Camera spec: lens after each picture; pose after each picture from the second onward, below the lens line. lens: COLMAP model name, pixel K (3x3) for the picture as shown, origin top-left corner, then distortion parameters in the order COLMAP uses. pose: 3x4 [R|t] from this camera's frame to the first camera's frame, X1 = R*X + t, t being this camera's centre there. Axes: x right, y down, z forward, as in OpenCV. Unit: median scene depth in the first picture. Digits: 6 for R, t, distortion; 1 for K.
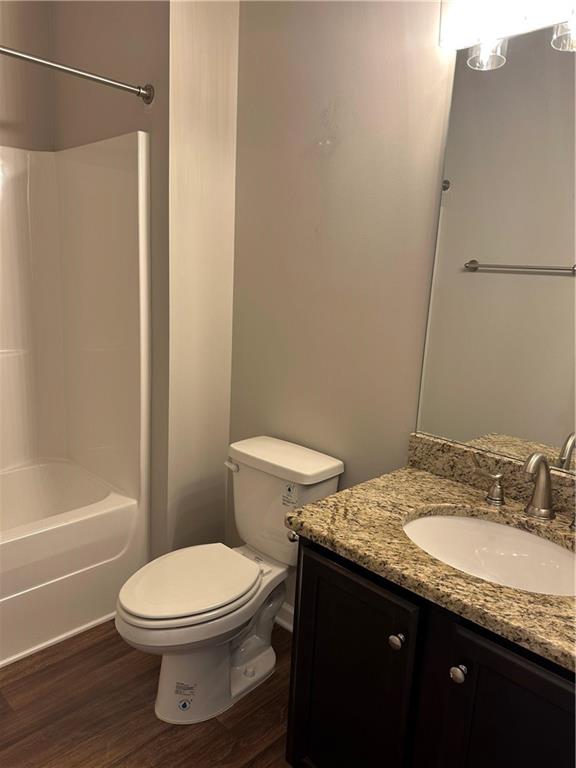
lens RADIAL K [[552.7, 0, 290.4], [0, 552.7, 381.5], [0, 0, 1]] dist [0.057445, -0.076289]
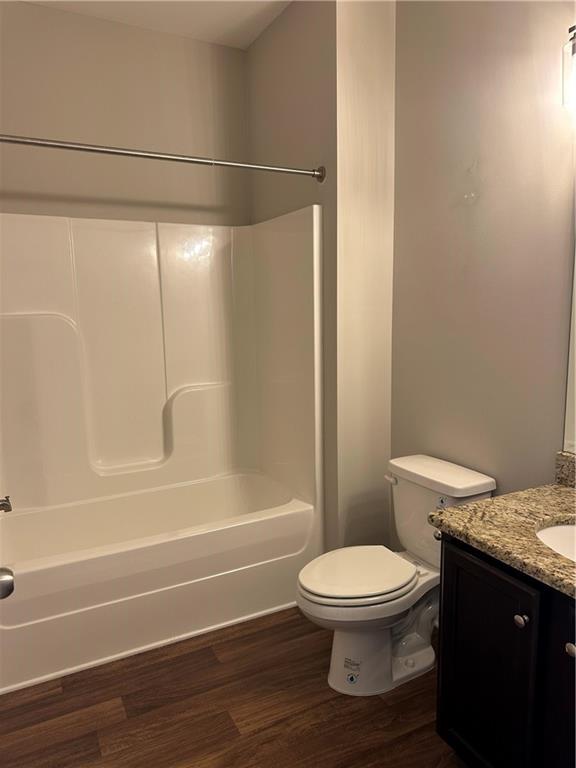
lens RADIAL K [[533.8, 0, 284.8], [0, 533.8, 387.1], [0, 0, 1]] dist [0.088117, -0.128374]
pose [[0.945180, -0.017075, -0.326104, 0.060435], [0.001417, 0.998837, -0.048193, 0.017127], [0.326548, 0.045089, 0.944105, -0.157749]]
